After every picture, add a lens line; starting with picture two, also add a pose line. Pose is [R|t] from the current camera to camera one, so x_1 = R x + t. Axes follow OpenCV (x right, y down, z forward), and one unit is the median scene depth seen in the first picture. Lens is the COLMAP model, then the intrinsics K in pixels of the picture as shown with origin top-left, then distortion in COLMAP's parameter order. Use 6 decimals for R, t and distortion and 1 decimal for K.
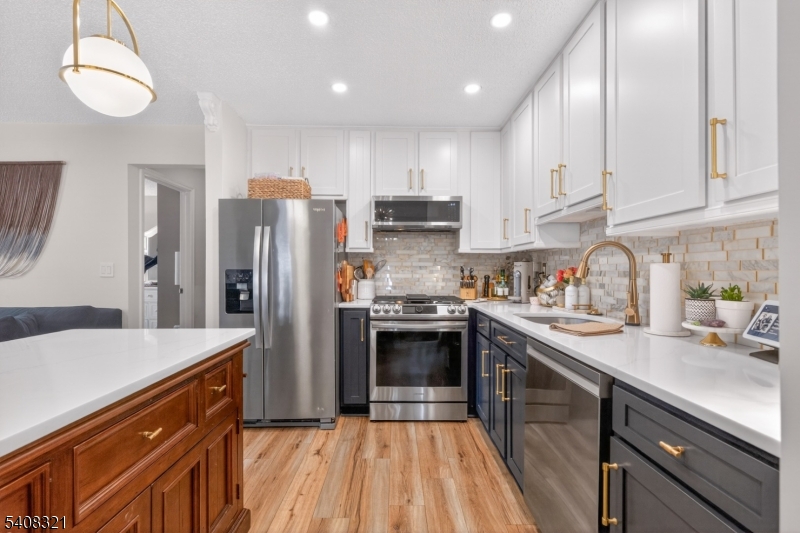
lens RADIAL K [[367.0, 0, 398.5], [0, 367.0, 270.9], [0, 0, 1]] dist [-0.000108, 0.000041]
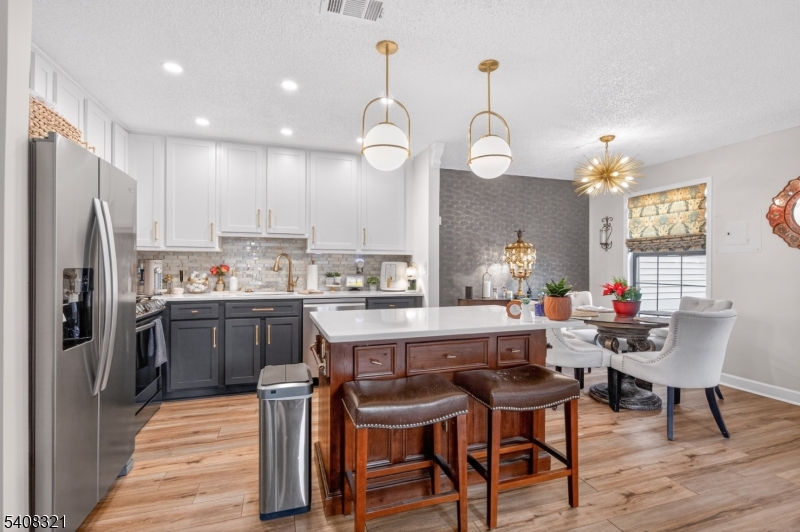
lens RADIAL K [[350.6, 0, 400.0], [0, 350.6, 266.0], [0, 0, 1]] dist [-0.000116, -0.000034]
pose [[-0.291571, -0.004513, 0.956539, -1.091408], [-0.004546, 0.999984, 0.003332, -0.013256], [-0.956538, -0.003377, -0.291587, 0.671166]]
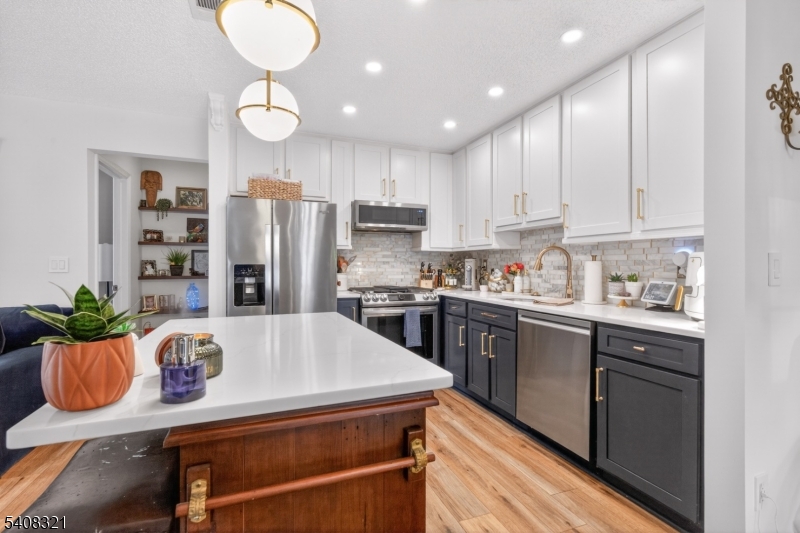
lens RADIAL K [[375.7, 0, 400.0], [0, 375.7, 266.5], [0, 0, 1]] dist [0.000636, 0.000012]
pose [[0.937964, -0.001481, 0.346728, -0.410234], [0.000547, 0.999996, 0.002791, -0.000939], [-0.346731, -0.002428, 0.937961, -0.177267]]
